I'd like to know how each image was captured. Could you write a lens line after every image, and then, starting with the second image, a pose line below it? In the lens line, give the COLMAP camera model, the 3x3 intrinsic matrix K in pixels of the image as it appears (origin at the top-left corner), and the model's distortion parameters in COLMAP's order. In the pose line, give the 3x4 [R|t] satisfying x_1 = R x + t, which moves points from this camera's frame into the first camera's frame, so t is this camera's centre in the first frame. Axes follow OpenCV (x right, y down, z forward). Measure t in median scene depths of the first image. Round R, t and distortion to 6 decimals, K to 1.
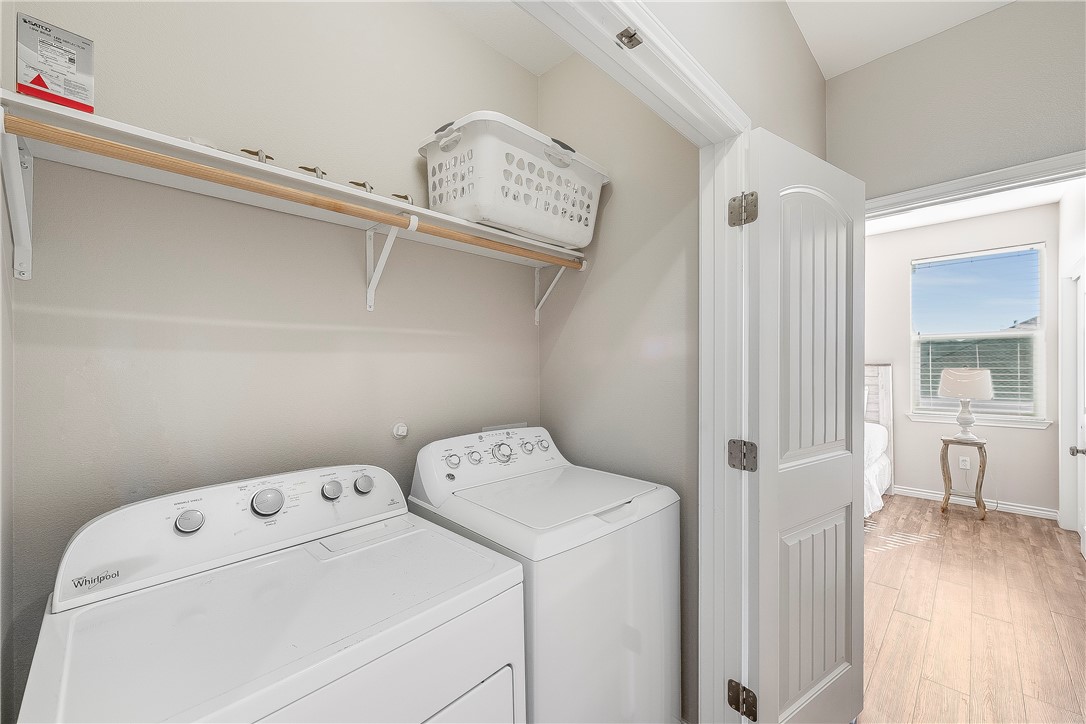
lens RADIAL K [[432.0, 0, 539.7], [0, 432.0, 360.5], [0, 0, 1]] dist [-0.002236, 0.001073]
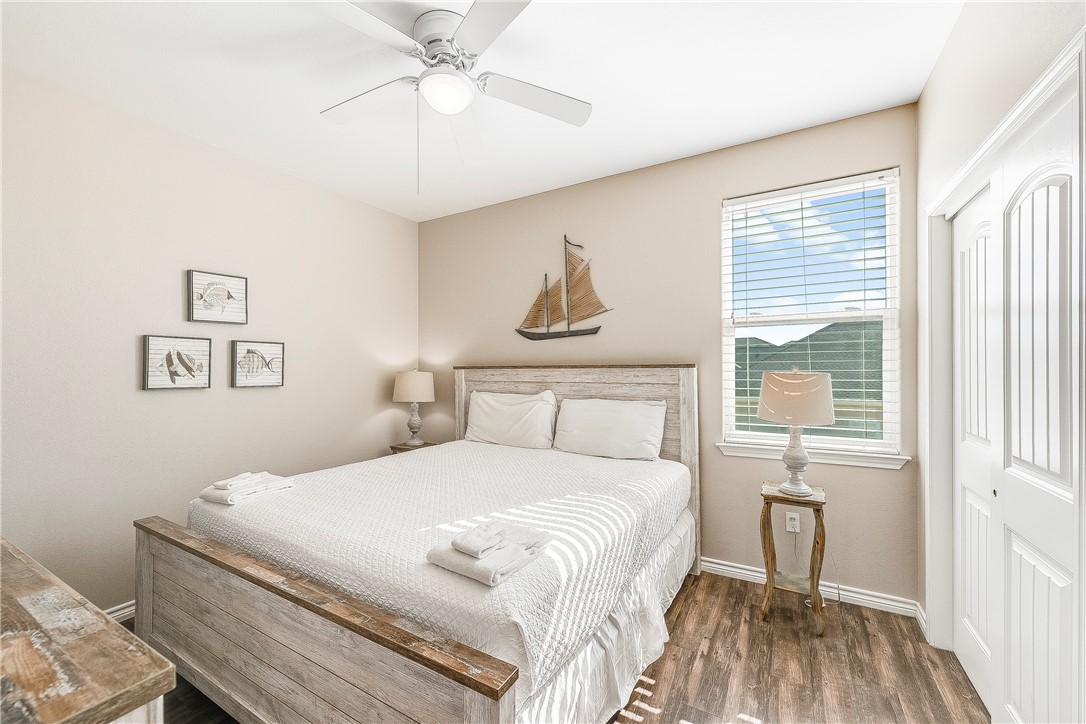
lens RADIAL K [[432.0, 0, 545.1], [0, 432.0, 357.6], [0, 0, 1]] dist [-0.002236, 0.001073]
pose [[0.962318, 0.005701, 0.271867, 0.502570], [-0.002527, 0.999925, -0.012023, 0.007702], [-0.271915, 0.010883, 0.962260, 0.530086]]
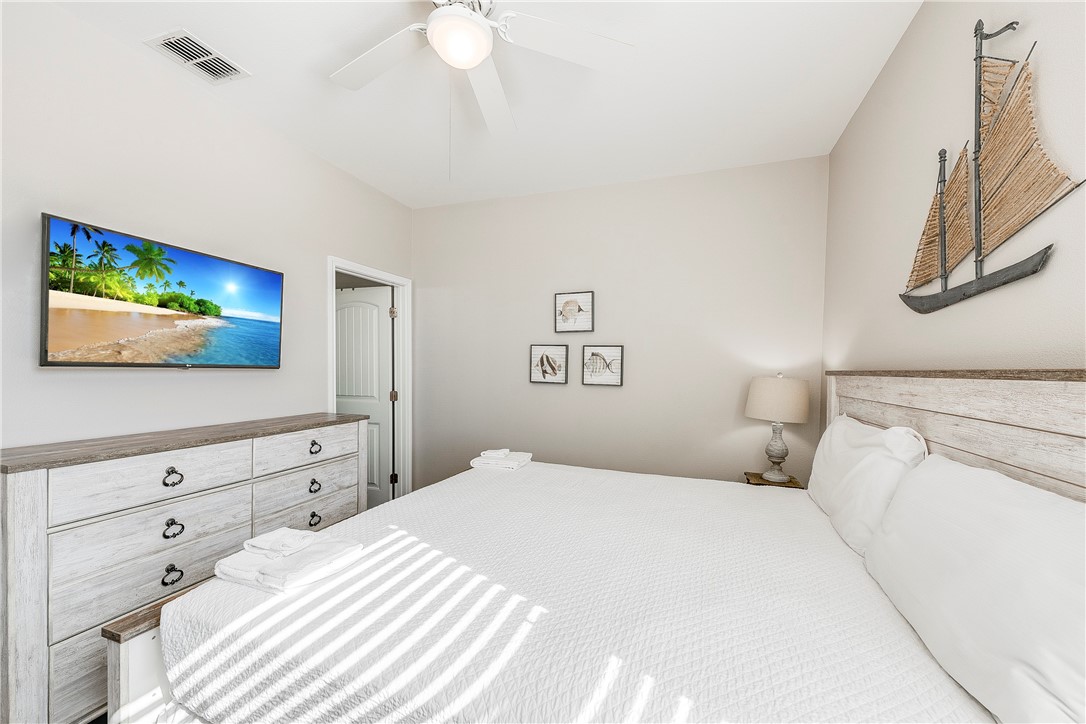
lens RADIAL K [[423.7, 0, 542.2], [0, 423.7, 370.9], [0, 0, 1]] dist [0.004923, 0.000545]
pose [[0.435423, 0.015352, -0.900095, 0.921423], [-0.010112, 0.999875, 0.012162, 0.013032], [0.900169, 0.003806, 0.435523, 0.908095]]
